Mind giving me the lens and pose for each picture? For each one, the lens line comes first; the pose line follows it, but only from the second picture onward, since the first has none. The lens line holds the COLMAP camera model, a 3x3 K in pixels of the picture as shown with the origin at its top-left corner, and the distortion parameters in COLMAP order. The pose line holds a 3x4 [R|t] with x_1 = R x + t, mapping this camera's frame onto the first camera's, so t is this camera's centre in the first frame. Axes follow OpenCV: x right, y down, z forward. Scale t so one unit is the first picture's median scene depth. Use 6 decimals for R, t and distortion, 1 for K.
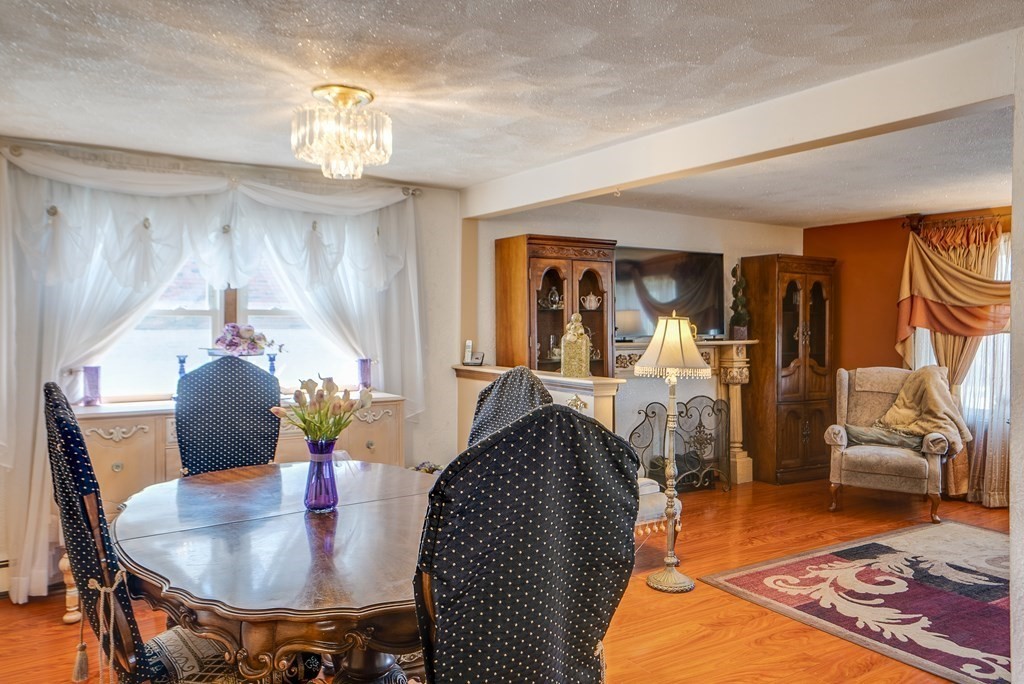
lens RADIAL K [[542.4, 0, 551.0], [0, 542.4, 336.4], [0, 0, 1]] dist [-0.004332, 0.000622]
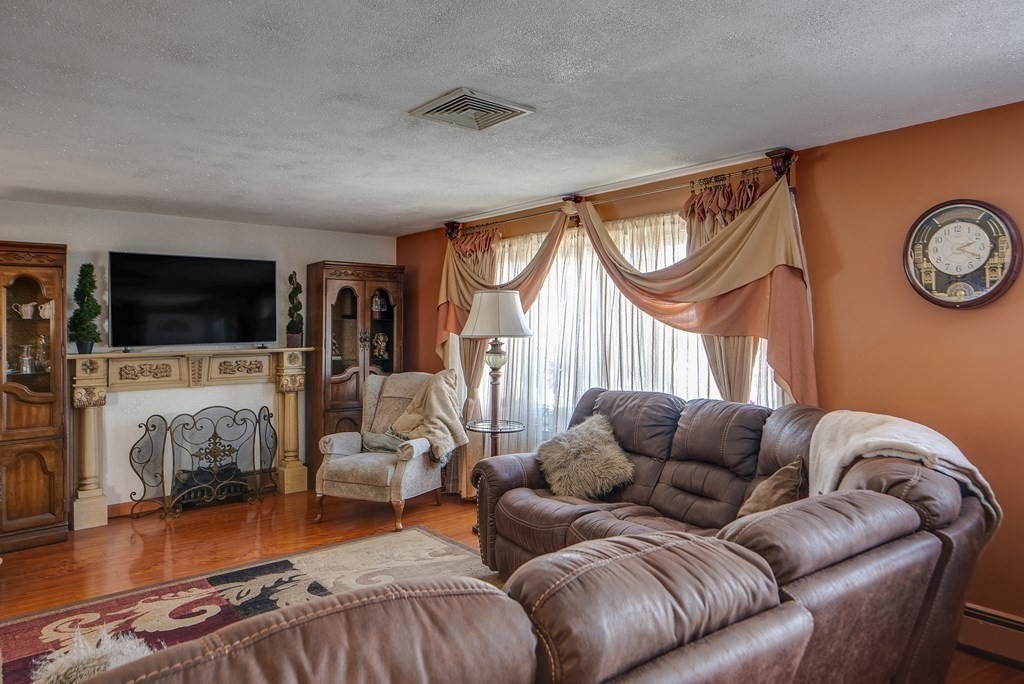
lens RADIAL K [[487.0, 0, 510.4], [0, 487.0, 332.7], [0, 0, 1]] dist [-0.057813, 0.019157]
pose [[0.986572, -0.013634, 0.162756, 0.676365], [0.016984, 0.999671, -0.019209, 0.004026], [-0.162440, 0.021715, 0.986479, 0.081369]]
